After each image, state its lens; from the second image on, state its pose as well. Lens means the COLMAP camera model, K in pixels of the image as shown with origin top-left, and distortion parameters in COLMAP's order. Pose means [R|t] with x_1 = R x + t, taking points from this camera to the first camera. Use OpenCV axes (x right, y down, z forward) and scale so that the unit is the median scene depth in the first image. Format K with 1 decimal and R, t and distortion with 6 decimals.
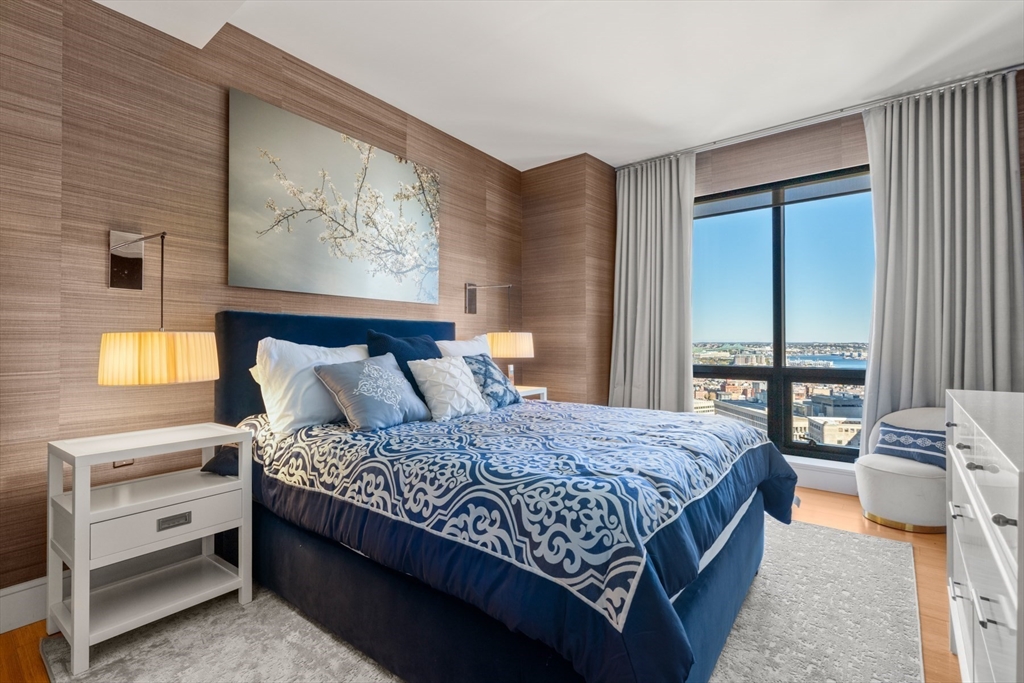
lens RADIAL K [[483.5, 0, 505.2], [0, 483.5, 339.5], [0, 0, 1]] dist [0.010250, -0.001037]
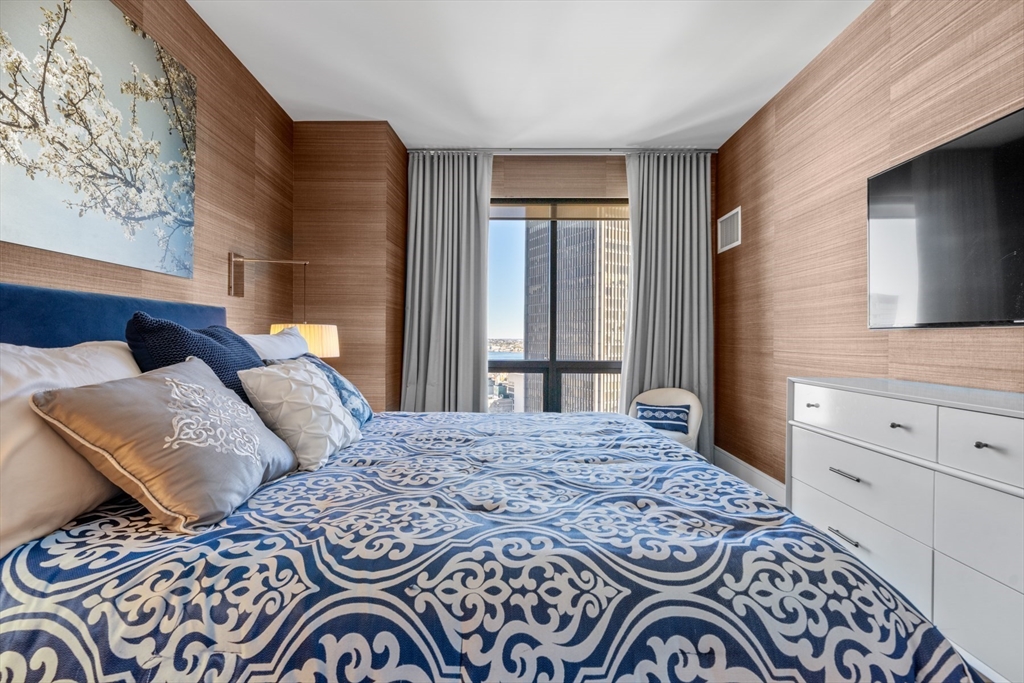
lens RADIAL K [[445.2, 0, 518.5], [0, 445.2, 340.9], [0, 0, 1]] dist [-0.003037, 0.000724]
pose [[0.771032, 0.002038, 0.636794, -0.204547], [-0.009921, 0.999912, 0.008811, 0.001470], [-0.636720, -0.013111, 0.770984, 0.289222]]
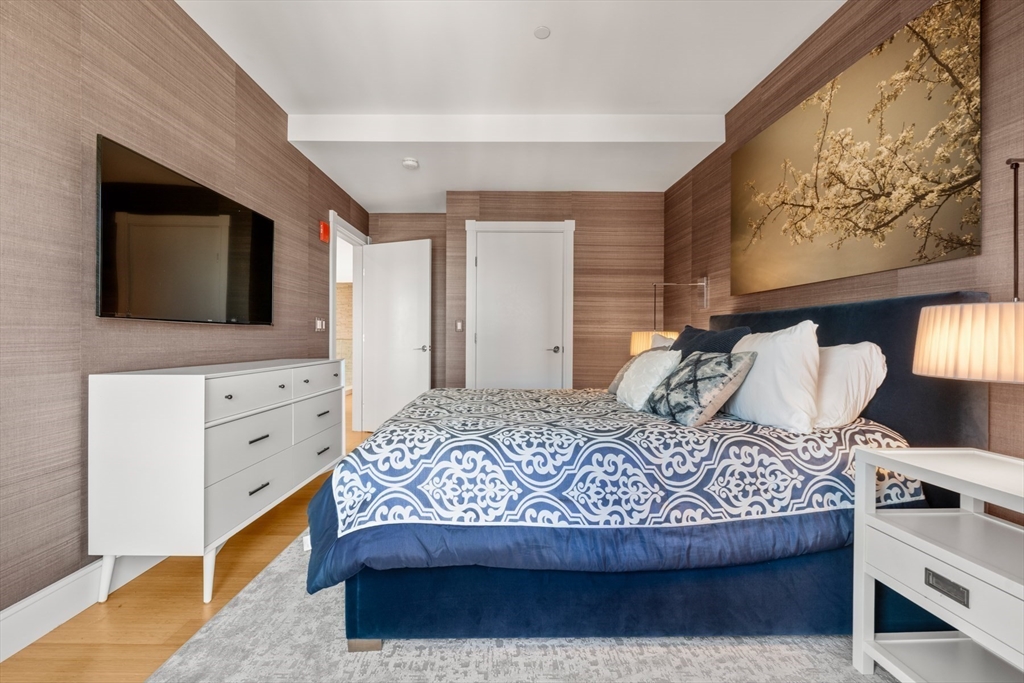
lens RADIAL K [[445.2, 0, 513.5], [0, 445.2, 342.8], [0, 0, 1]] dist [-0.003037, 0.000724]
pose [[-0.766146, -0.000088, -0.642666, 0.540500], [-0.002006, 0.999995, 0.002254, 0.014201], [0.642663, 0.003016, -0.766143, 1.172063]]
